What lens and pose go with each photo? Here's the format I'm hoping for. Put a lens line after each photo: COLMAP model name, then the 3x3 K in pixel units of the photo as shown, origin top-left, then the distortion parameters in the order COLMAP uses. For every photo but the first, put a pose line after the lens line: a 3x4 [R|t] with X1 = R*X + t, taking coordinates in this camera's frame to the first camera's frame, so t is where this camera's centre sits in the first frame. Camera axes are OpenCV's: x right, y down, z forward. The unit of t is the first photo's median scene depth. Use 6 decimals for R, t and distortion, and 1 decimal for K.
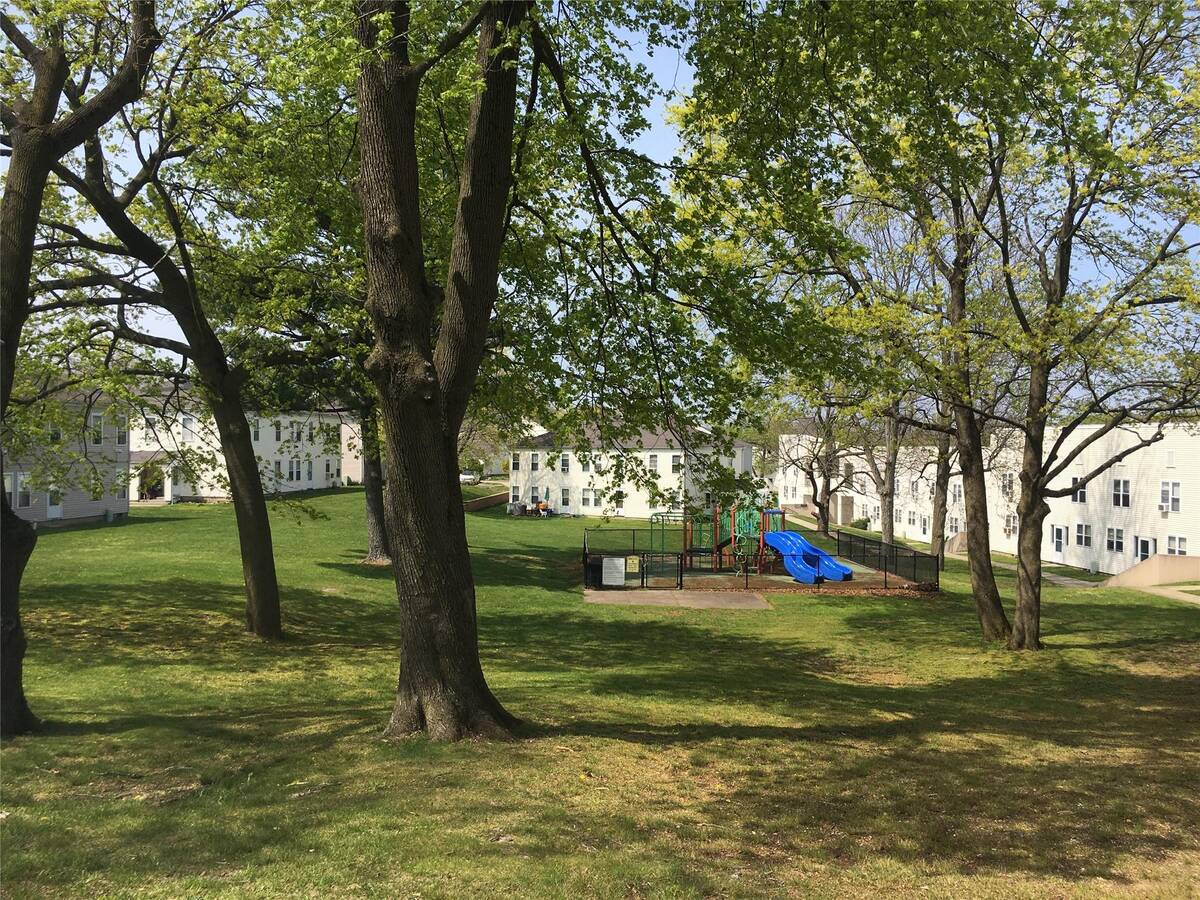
lens RADIAL K [[1018.6, 0, 598.0], [0, 1018.6, 455.9], [0, 0, 1]] dist [0.065477, -0.069623]
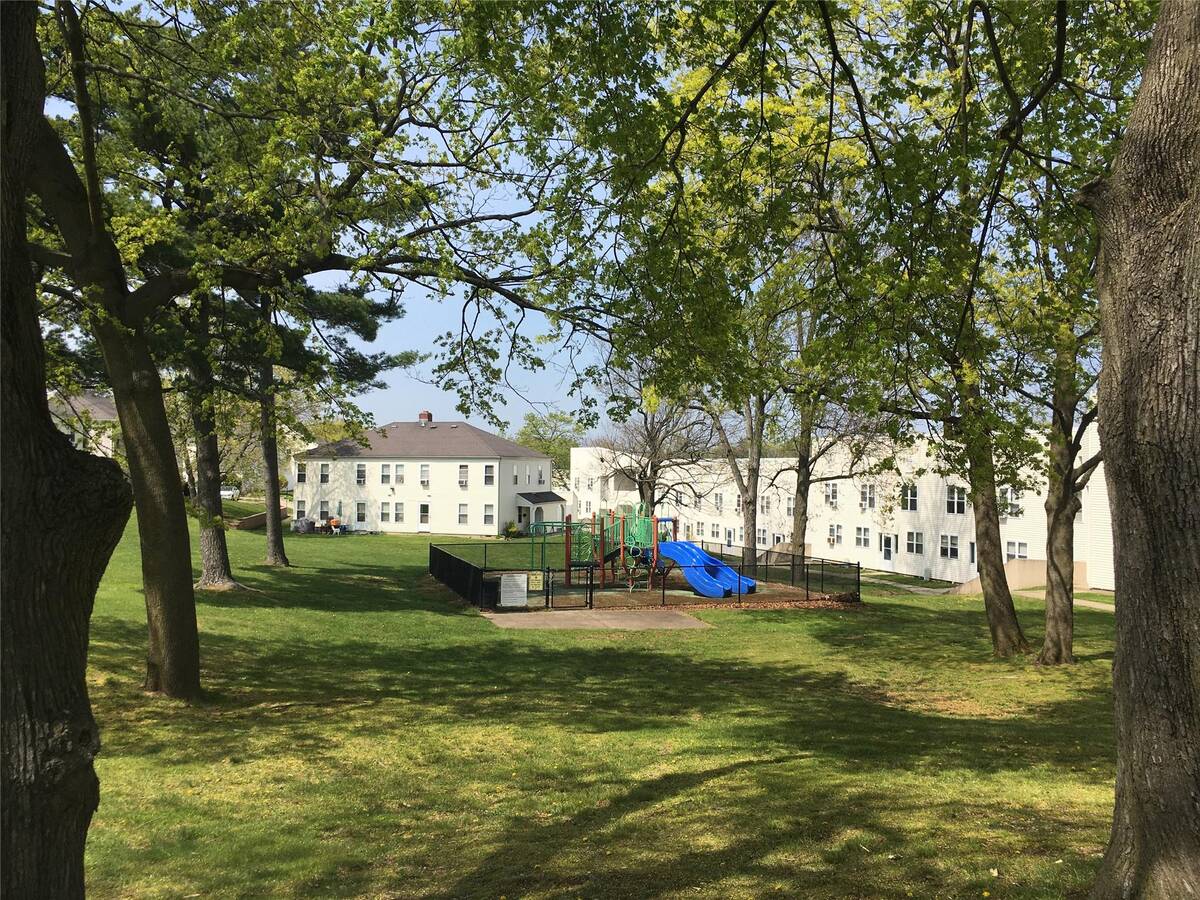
lens RADIAL K [[1018.6, 0, 598.0], [0, 1018.6, 455.9], [0, 0, 1]] dist [0.065477, -0.069623]
pose [[0.967722, 0.006540, 0.251935, -0.078988], [-0.001590, 0.999802, -0.019848, 0.011578], [-0.252015, 0.018807, 0.967541, 0.099003]]
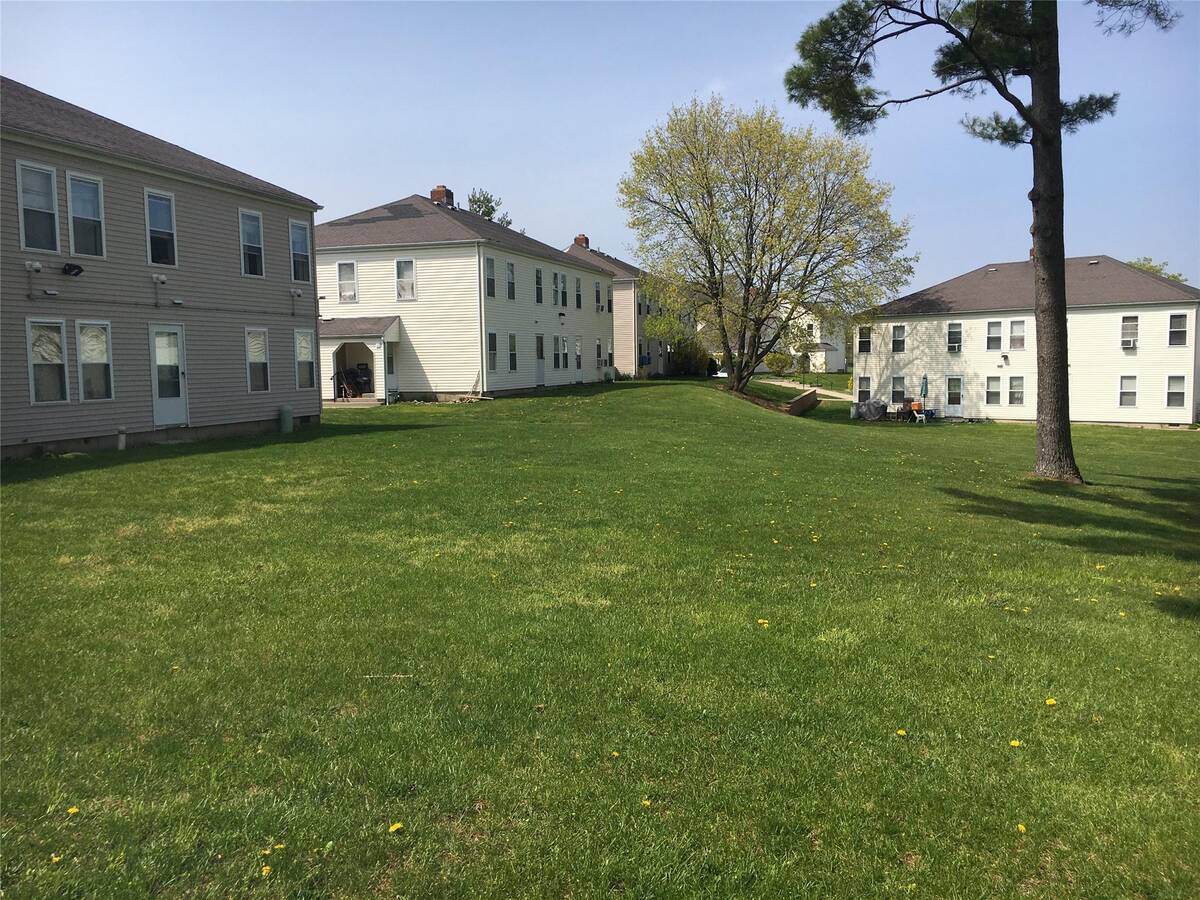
lens RADIAL K [[1018.6, 0, 598.0], [0, 1018.6, 455.9], [0, 0, 1]] dist [0.065477, -0.069623]
pose [[0.987041, -0.007049, -0.160310, -0.206911], [0.020663, 0.996301, 0.083415, 0.031011], [0.159129, -0.085647, 0.983536, 0.450673]]
